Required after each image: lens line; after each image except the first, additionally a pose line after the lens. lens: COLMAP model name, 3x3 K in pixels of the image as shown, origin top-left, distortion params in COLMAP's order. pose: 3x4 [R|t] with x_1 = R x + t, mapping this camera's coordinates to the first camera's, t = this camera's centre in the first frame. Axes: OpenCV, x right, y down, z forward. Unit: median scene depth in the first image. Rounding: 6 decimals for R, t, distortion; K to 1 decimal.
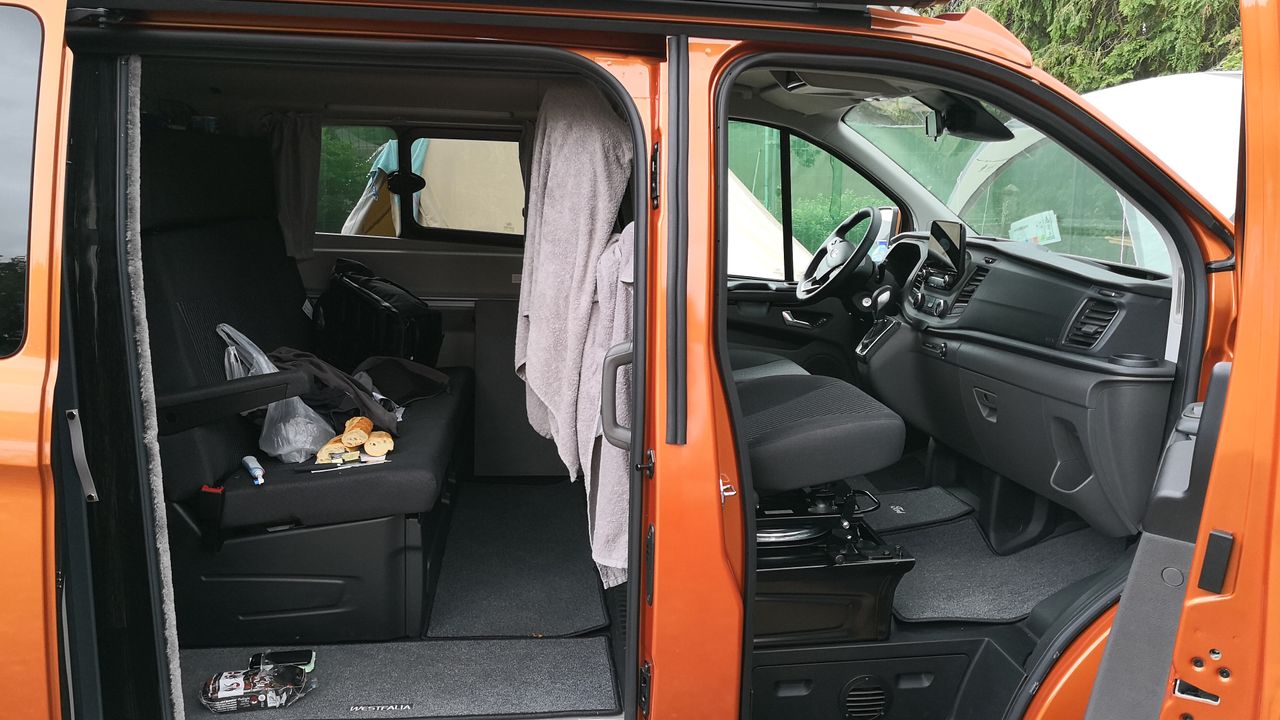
lens RADIAL K [[1024.5, 0, 637.1], [0, 1024.5, 357.7], [0, 0, 1]] dist [-0.002184, -0.004977]
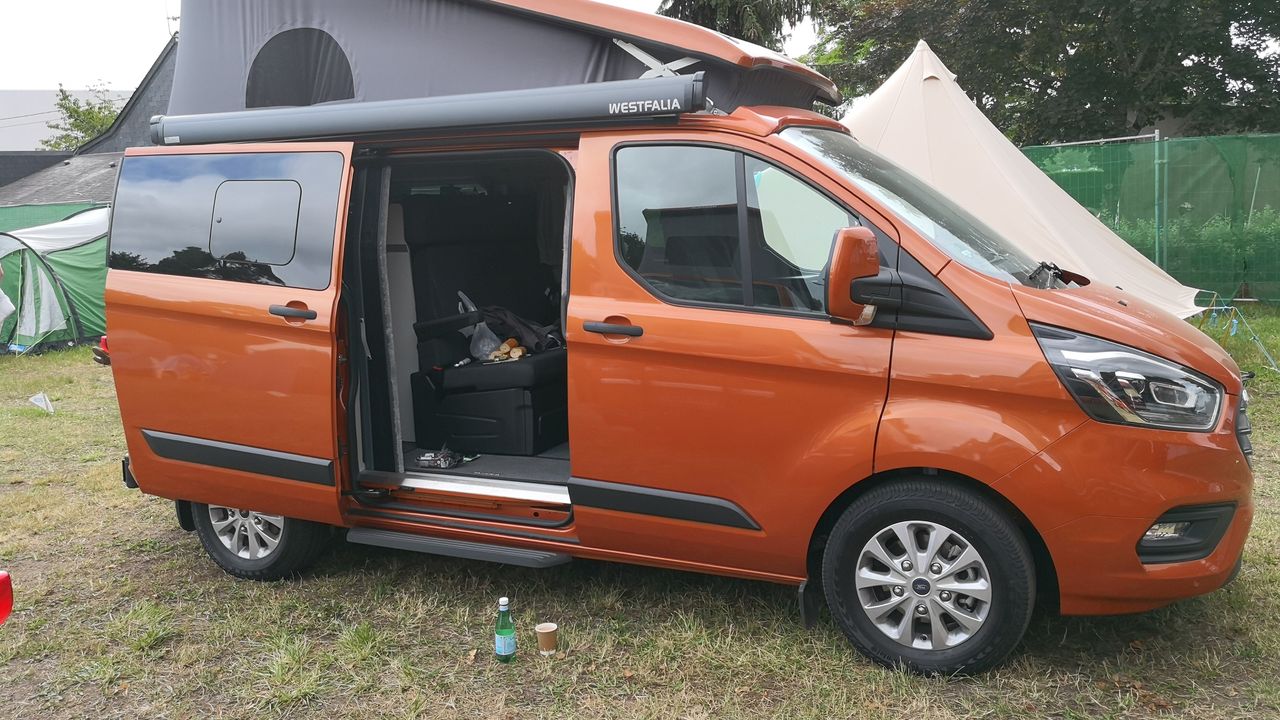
lens RADIAL K [[1024.5, 0, 642.8], [0, 1024.5, 355.5], [0, 0, 1]] dist [-0.002184, -0.004977]
pose [[0.861141, 0.022585, -0.507864, 0.928284], [-0.042259, 0.998735, -0.027239, 0.133835], [0.506606, 0.044919, 0.861007, -0.532601]]
